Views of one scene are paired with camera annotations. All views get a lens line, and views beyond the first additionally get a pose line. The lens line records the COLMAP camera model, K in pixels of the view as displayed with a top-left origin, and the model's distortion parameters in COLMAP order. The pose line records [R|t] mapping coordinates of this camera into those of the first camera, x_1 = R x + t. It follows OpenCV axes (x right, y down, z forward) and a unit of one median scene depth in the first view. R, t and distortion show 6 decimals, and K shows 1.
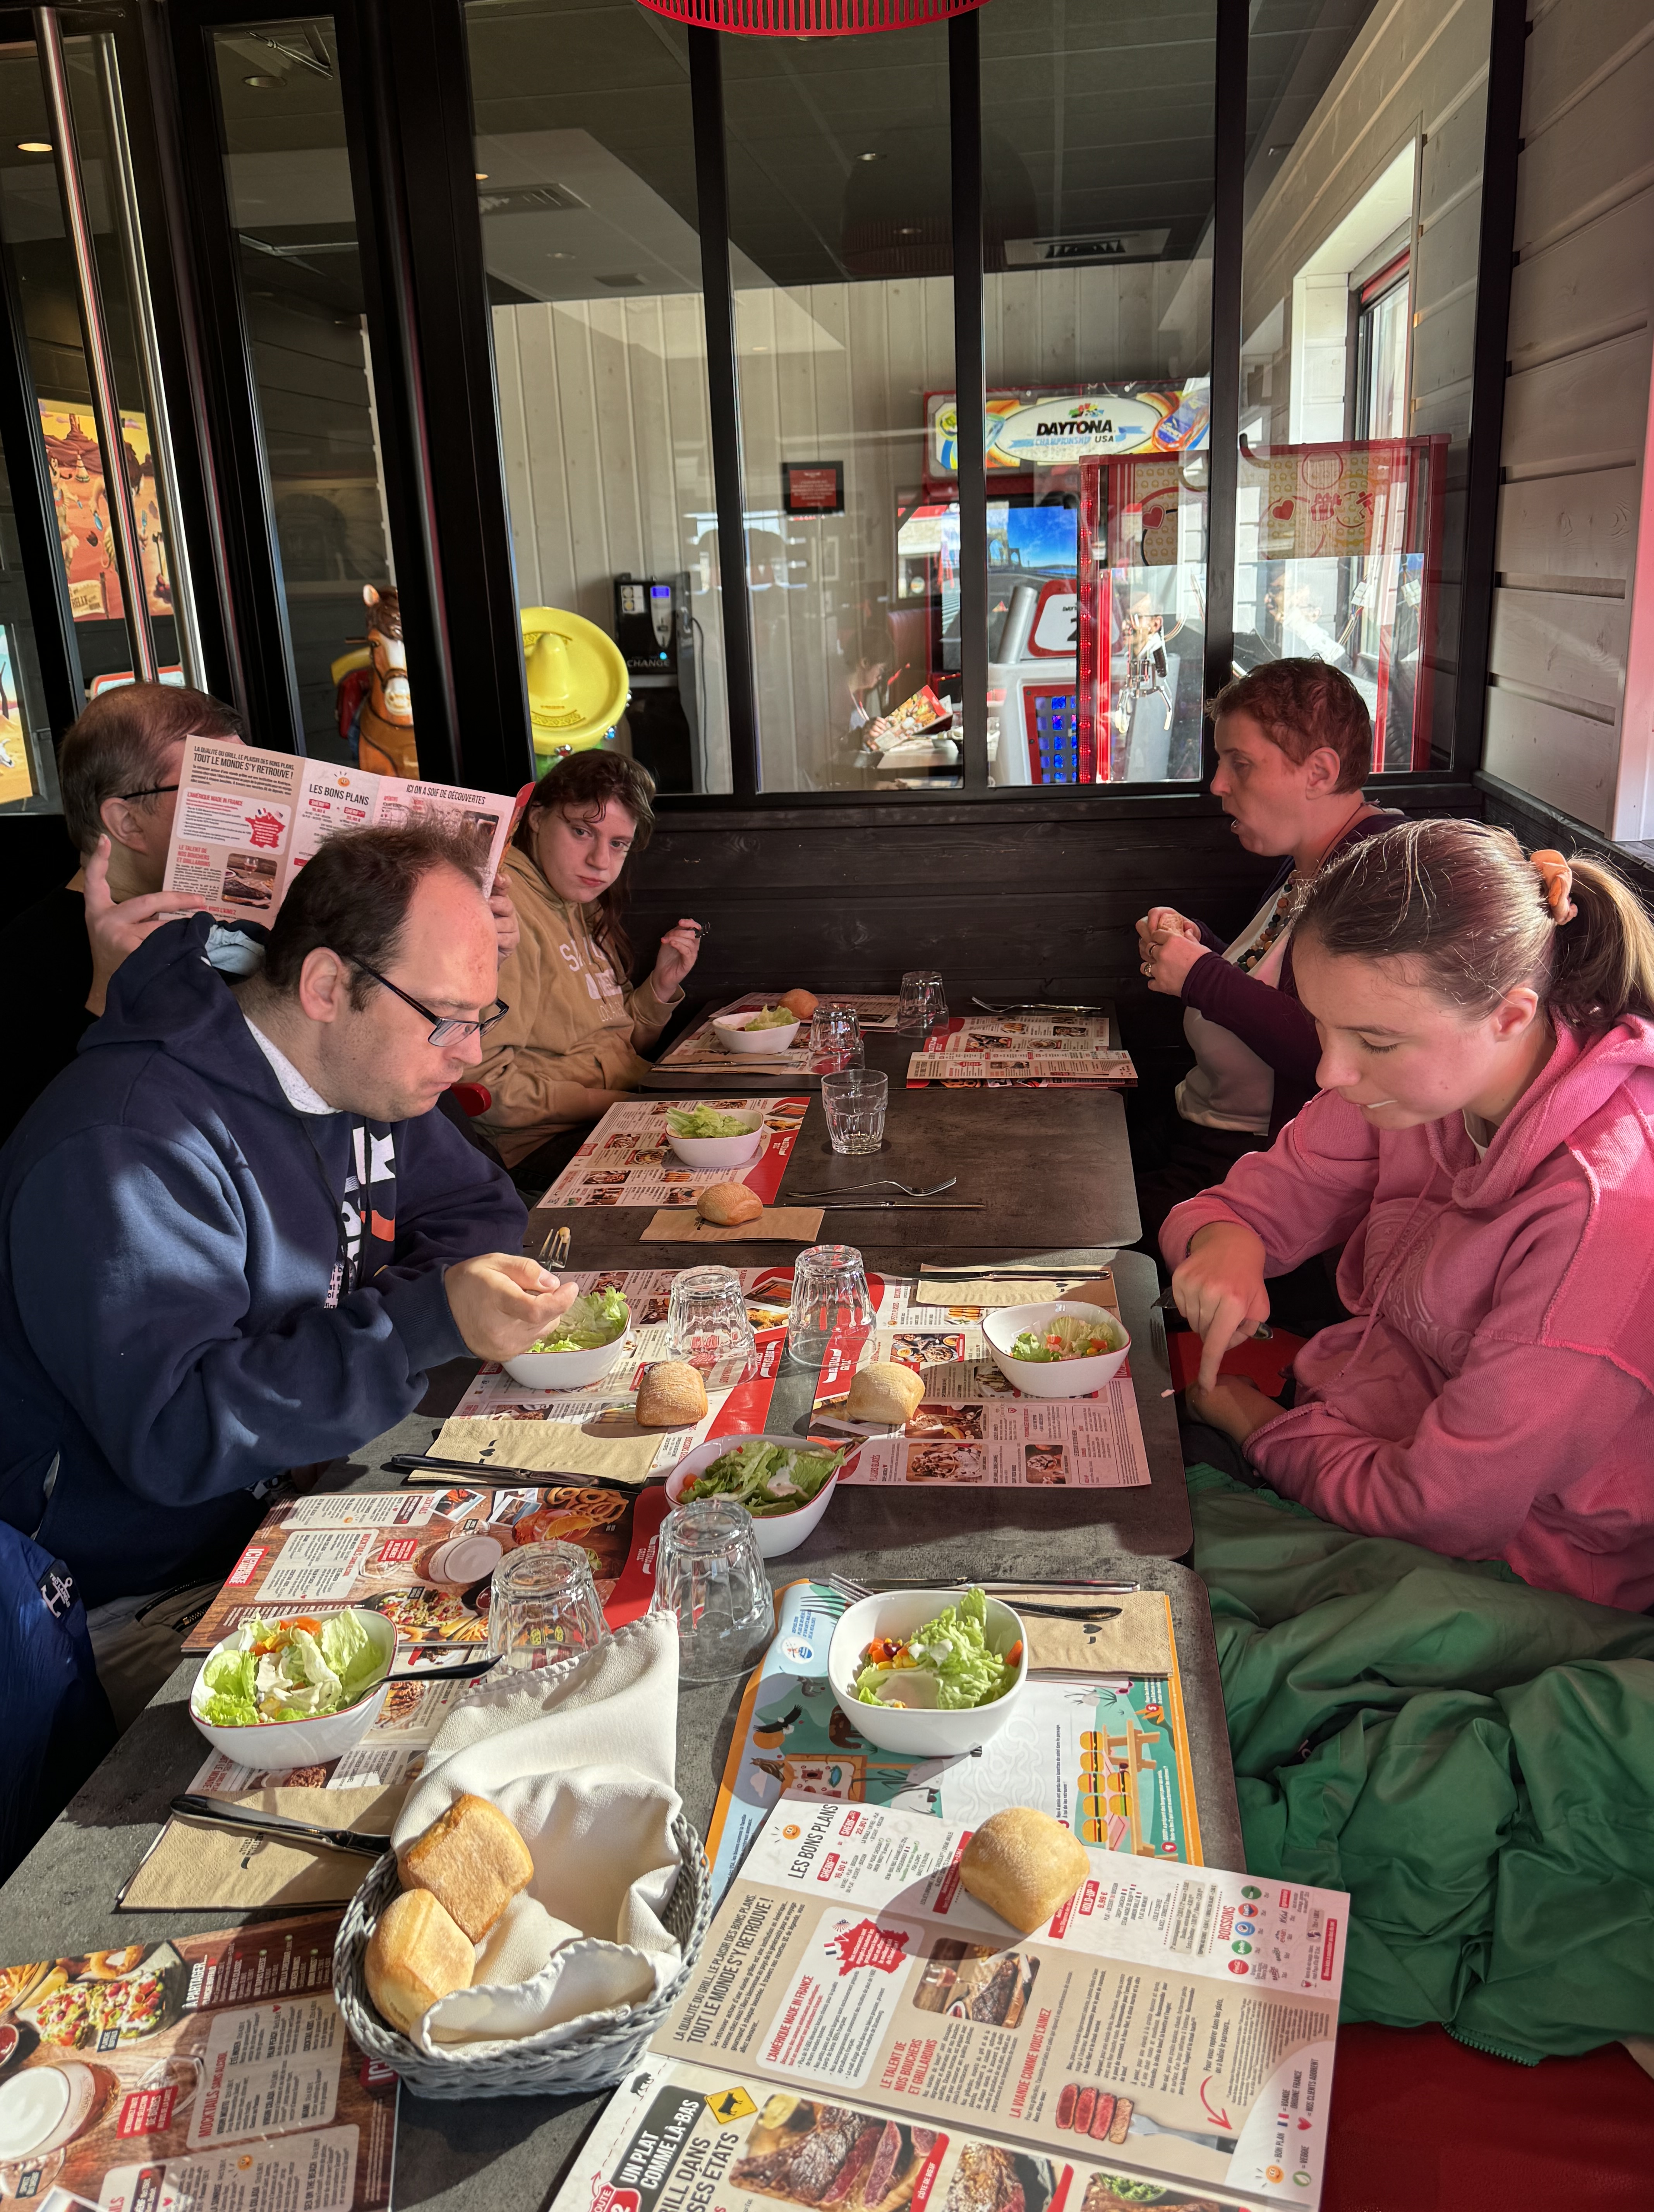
lens RADIAL K [[1784.4, 0, 827.0], [0, 1784.4, 1106.0], [0, 0, 1]] dist [0.184022, -0.428750]
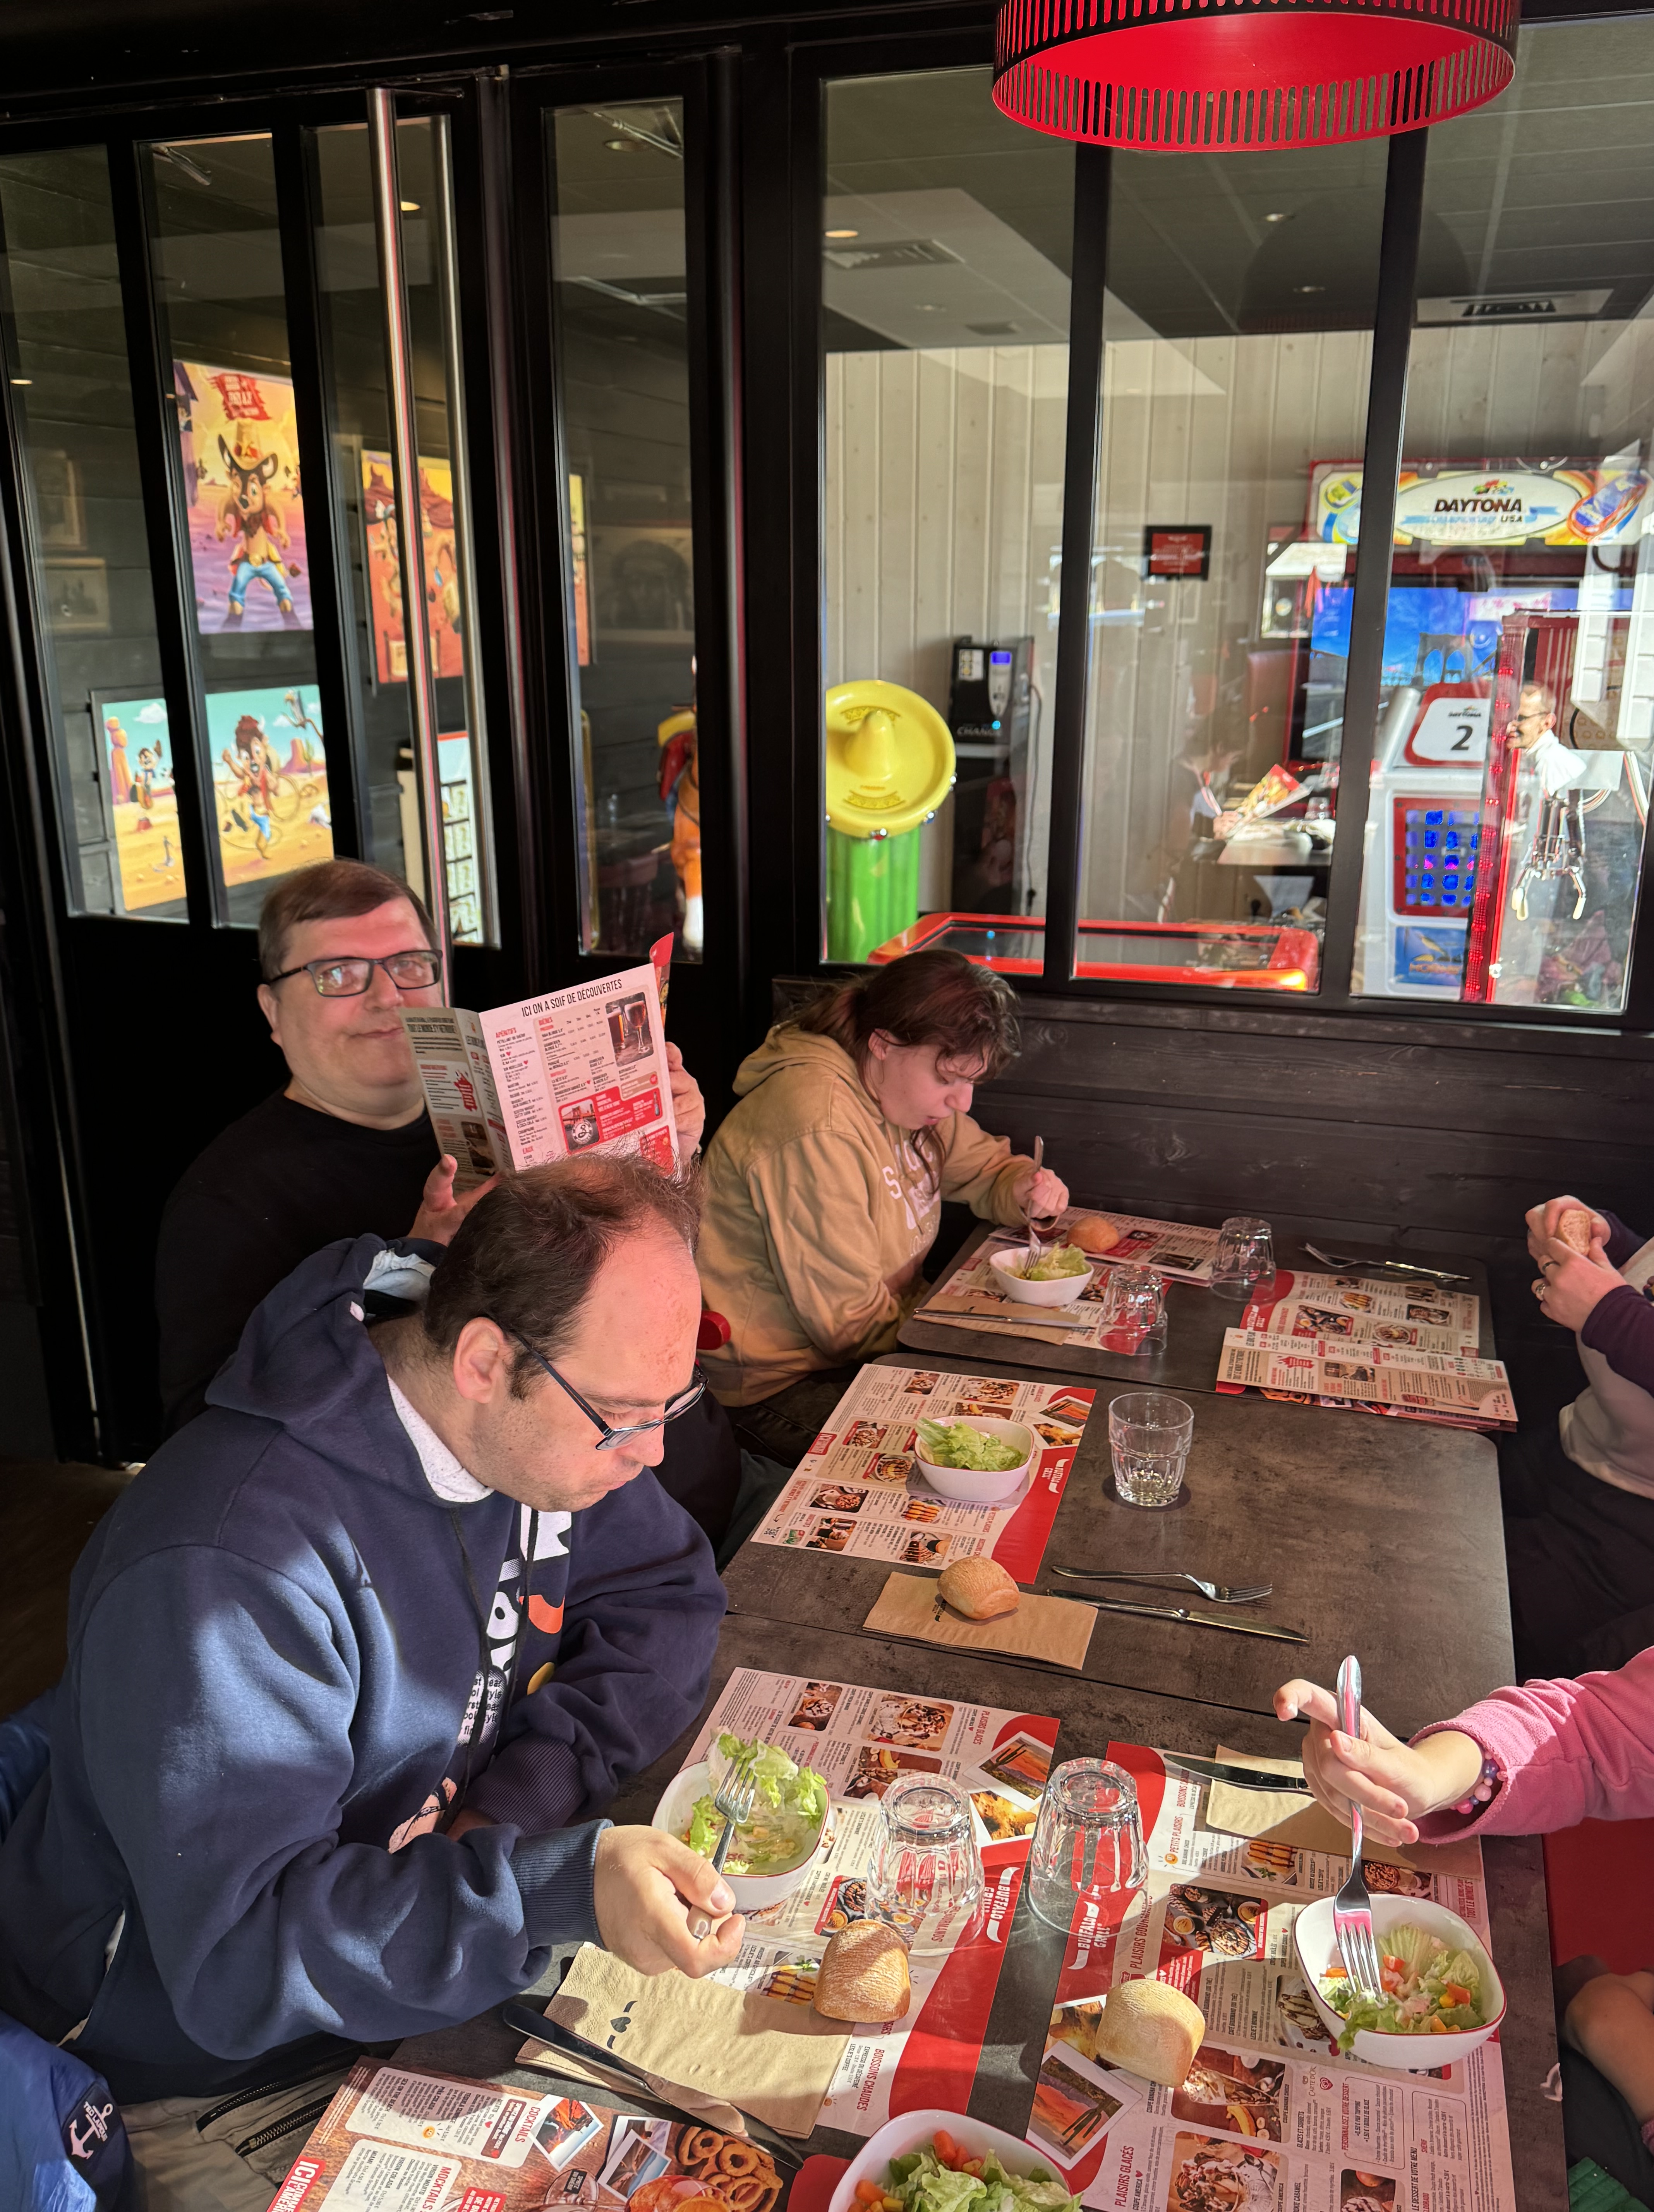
lens RADIAL K [[1783.4, 0, 798.2], [0, 1783.4, 1094.6], [0, 0, 1]] dist [0.123834, -0.203978]
pose [[0.978695, 0.093174, -0.182964, -0.004972], [-0.094651, 0.995510, 0.000664, -0.123952], [0.182204, 0.016668, 0.983119, 0.142585]]
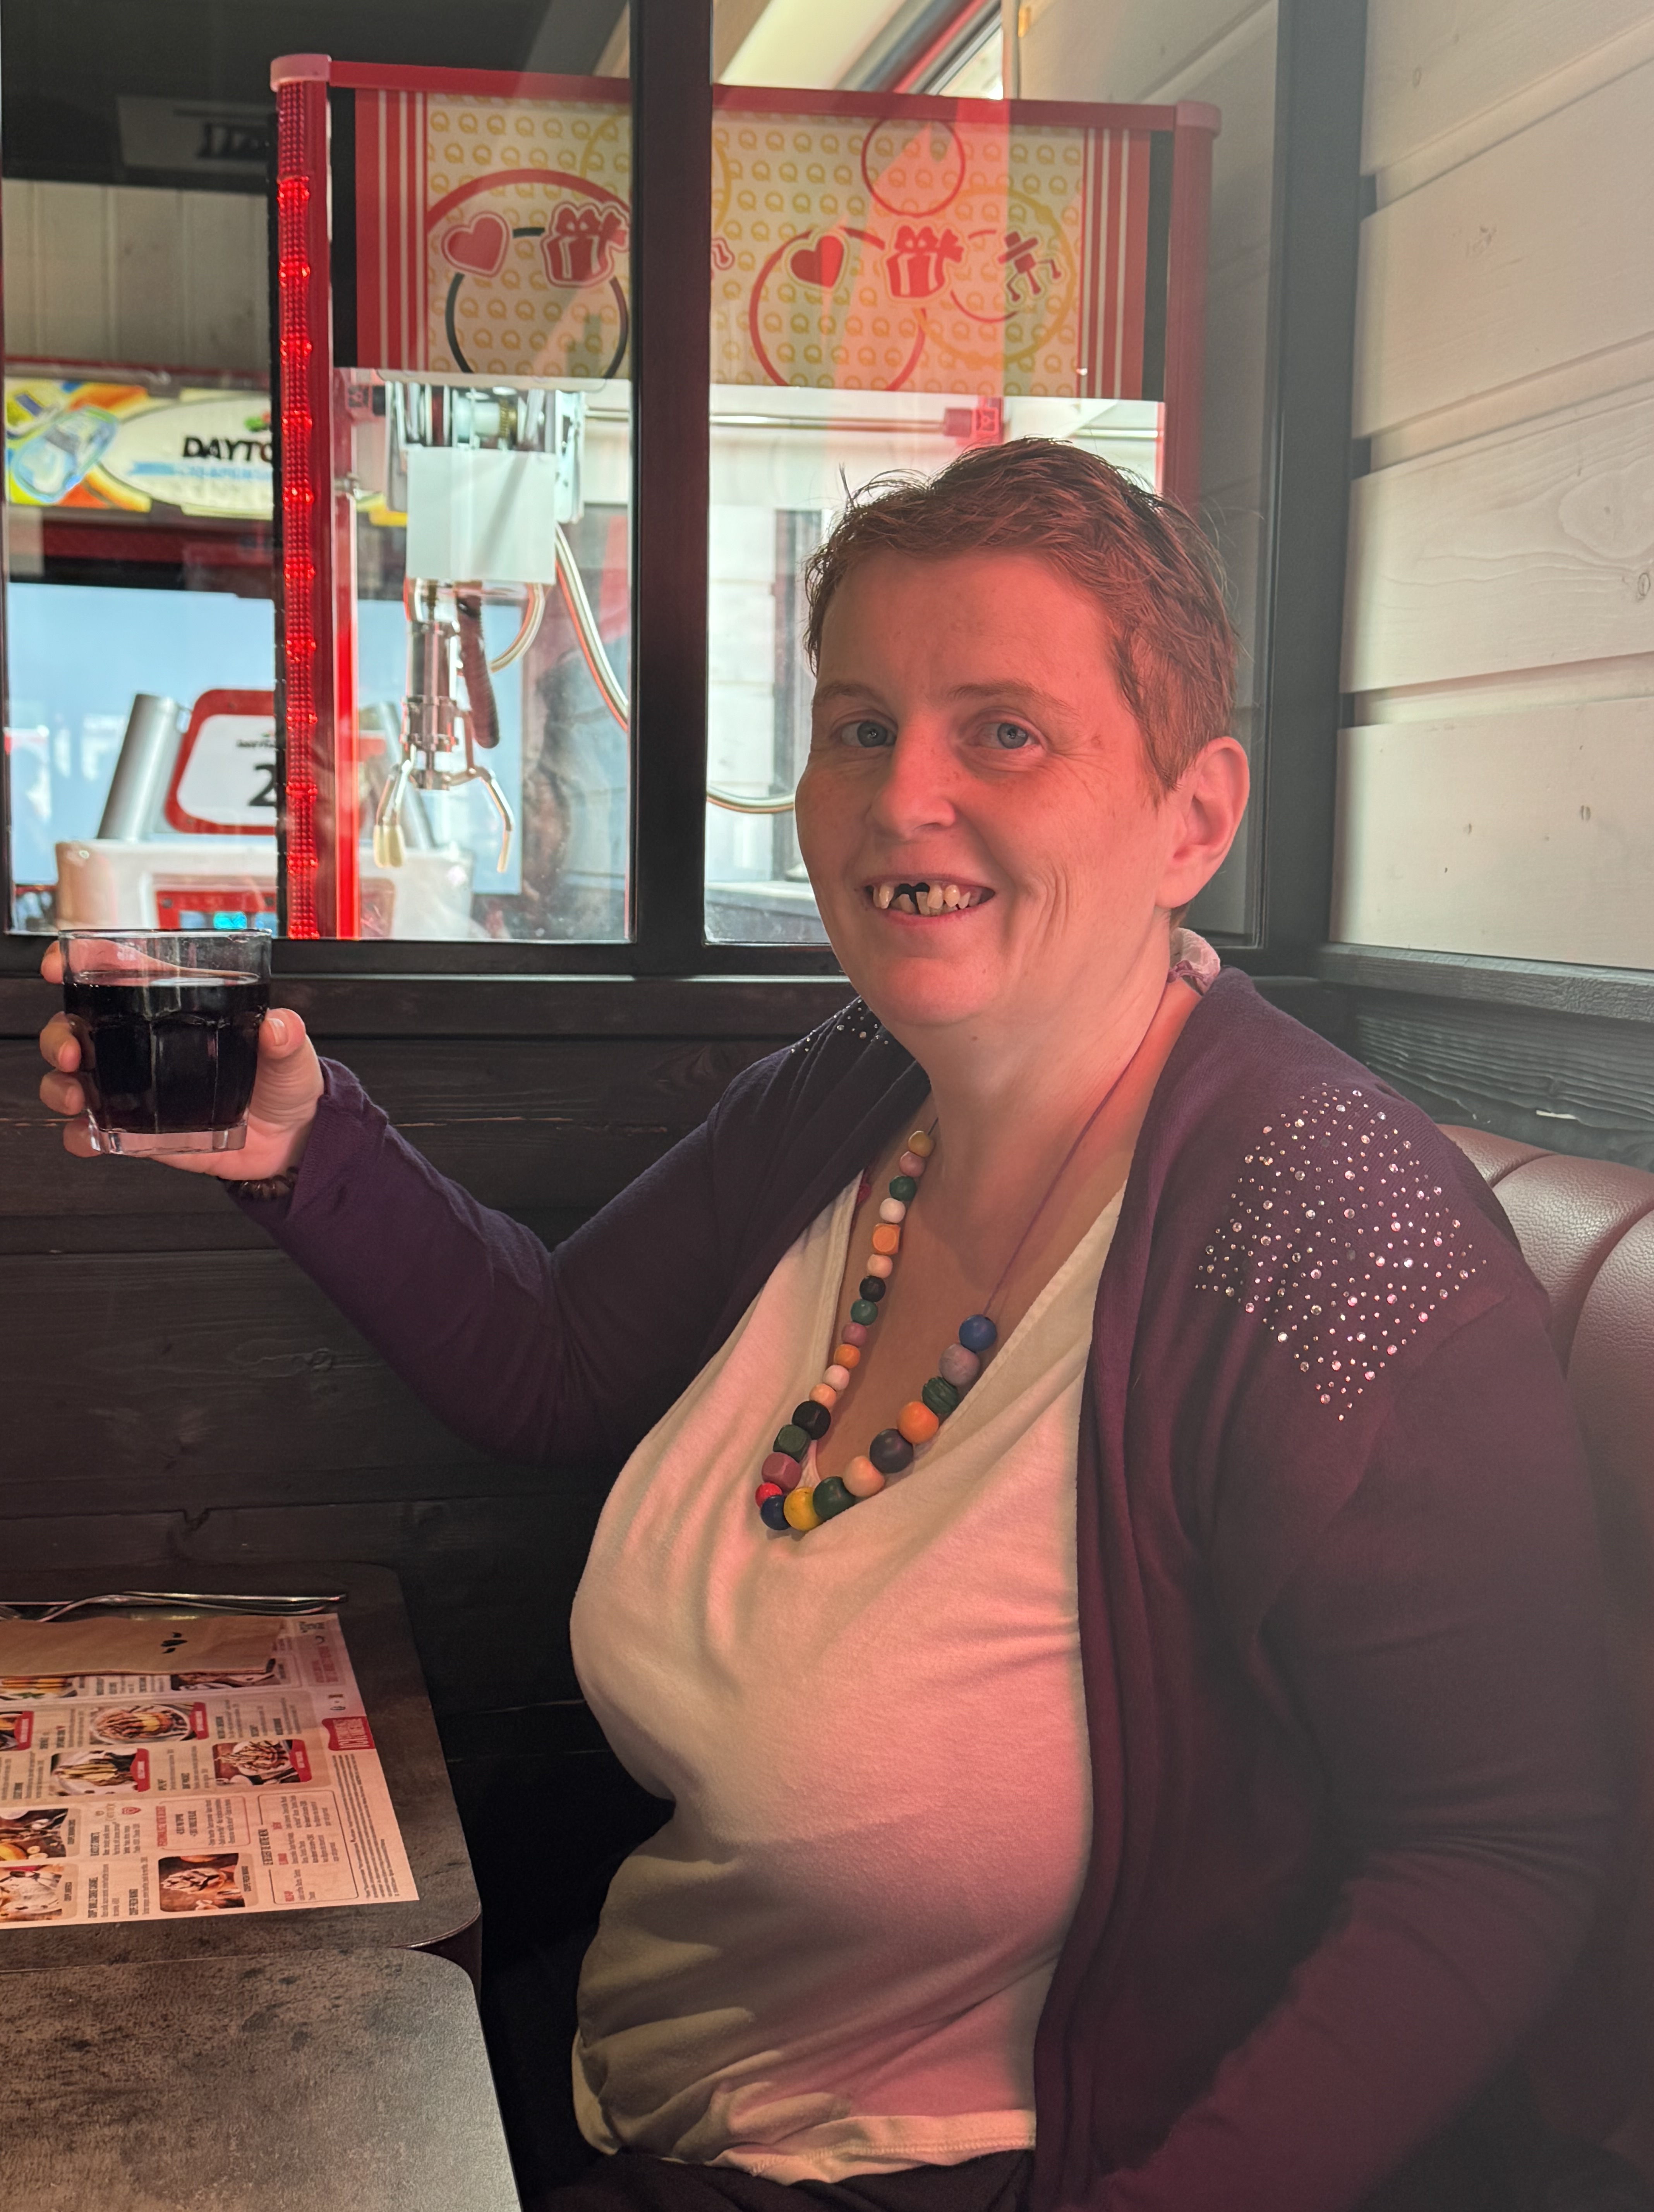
lens RADIAL K [[2779.6, 0, 827.0], [0, 2779.6, 1106.0], [0, 0, 1]] dist [0.218742, -0.468506]
pose [[0.944714, 0.026597, 0.326816, 0.072686], [0.041026, 0.979284, -0.198290, -0.041853], [-0.325320, 0.200736, 0.924052, 0.547367]]
